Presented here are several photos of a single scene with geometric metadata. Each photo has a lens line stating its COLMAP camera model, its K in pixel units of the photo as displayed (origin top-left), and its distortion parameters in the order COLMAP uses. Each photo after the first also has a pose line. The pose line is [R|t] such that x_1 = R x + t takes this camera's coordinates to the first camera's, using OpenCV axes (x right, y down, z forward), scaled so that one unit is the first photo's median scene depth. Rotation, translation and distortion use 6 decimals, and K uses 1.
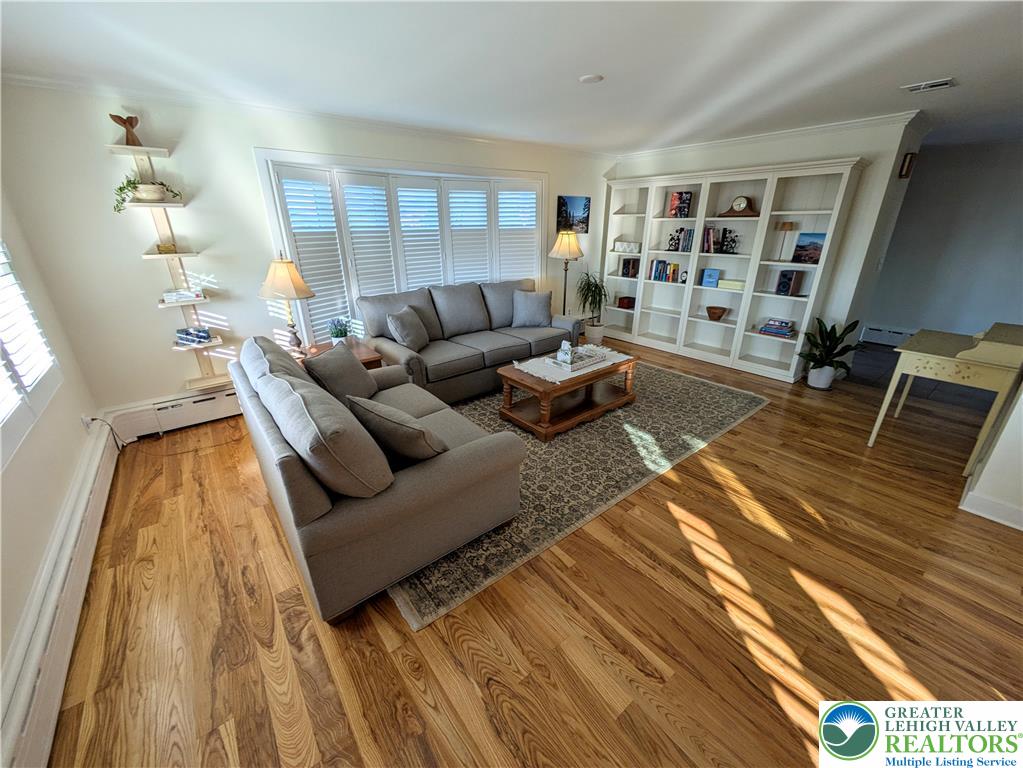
lens RADIAL K [[405.3, 0, 512.9], [0, 405.3, 384.4], [0, 0, 1]] dist [-0.001419, 0.001271]
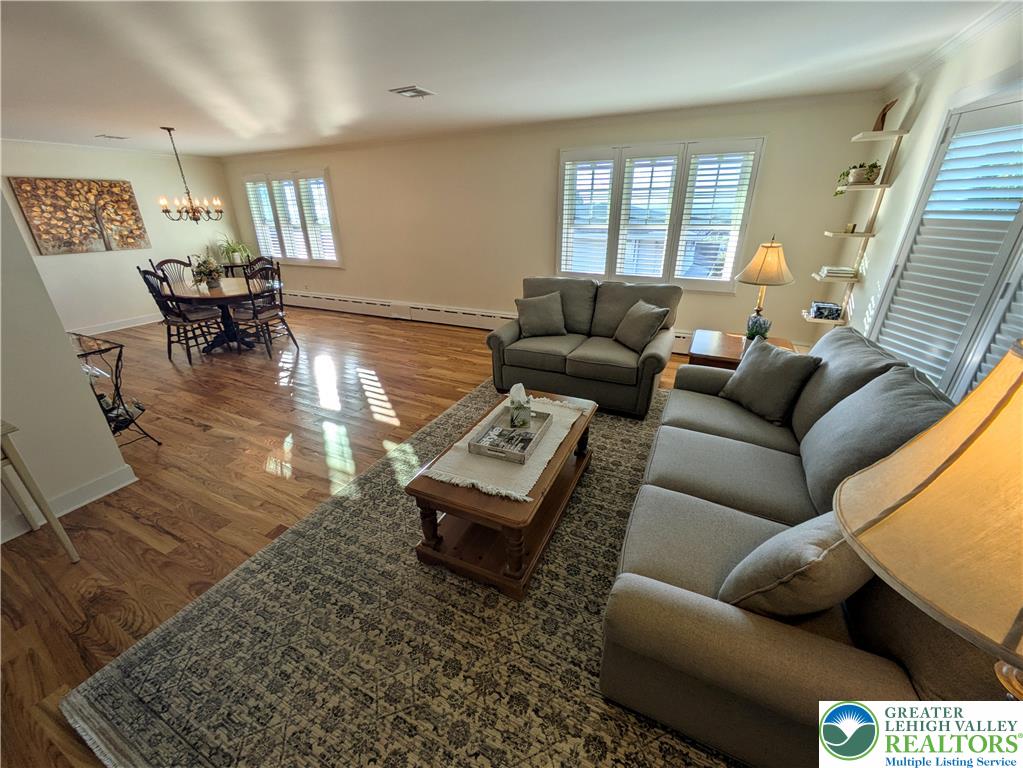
lens RADIAL K [[405.3, 0, 513.3], [0, 405.3, 384.2], [0, 0, 1]] dist [-0.001419, 0.001271]
pose [[-0.900834, 0.191297, -0.389748, 0.572904], [-0.143775, 0.715607, 0.683546, -0.818701], [0.409667, 0.671797, -0.617140, 2.000117]]
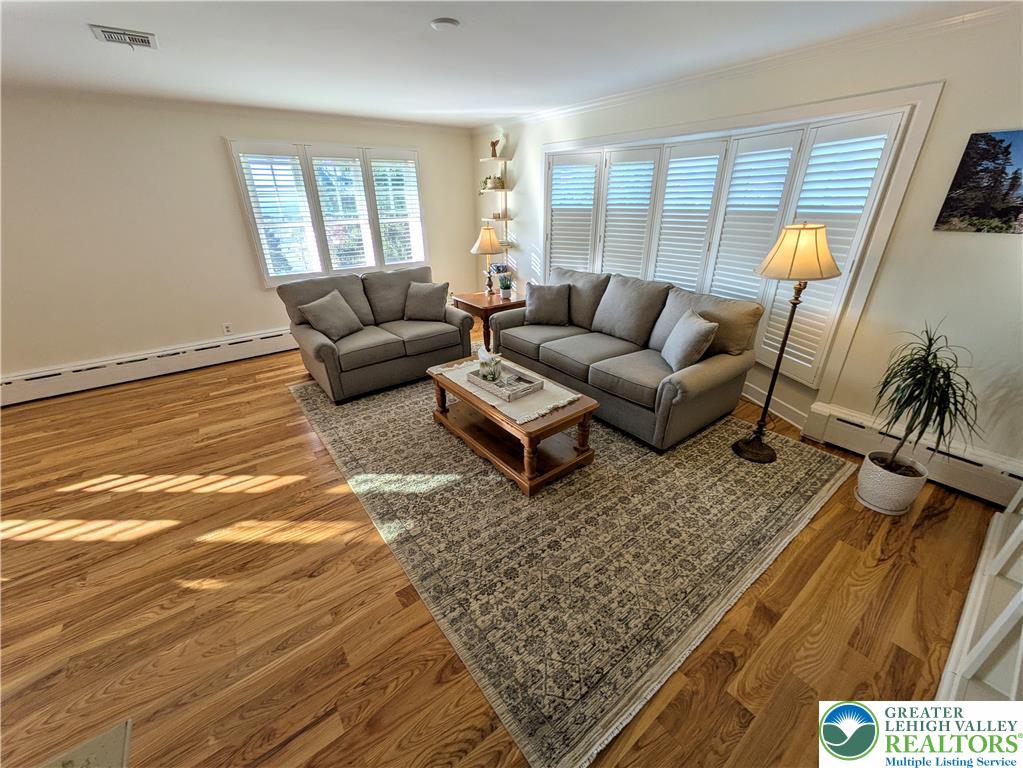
lens RADIAL K [[405.3, 0, 507.0], [0, 405.3, 382.5], [0, 0, 1]] dist [-0.001419, 0.001271]
pose [[-0.030024, 0.421151, -0.906493, 1.307073], [-0.360023, 0.841475, 0.402868, -0.571736], [0.932460, 0.338454, 0.126360, 1.352433]]
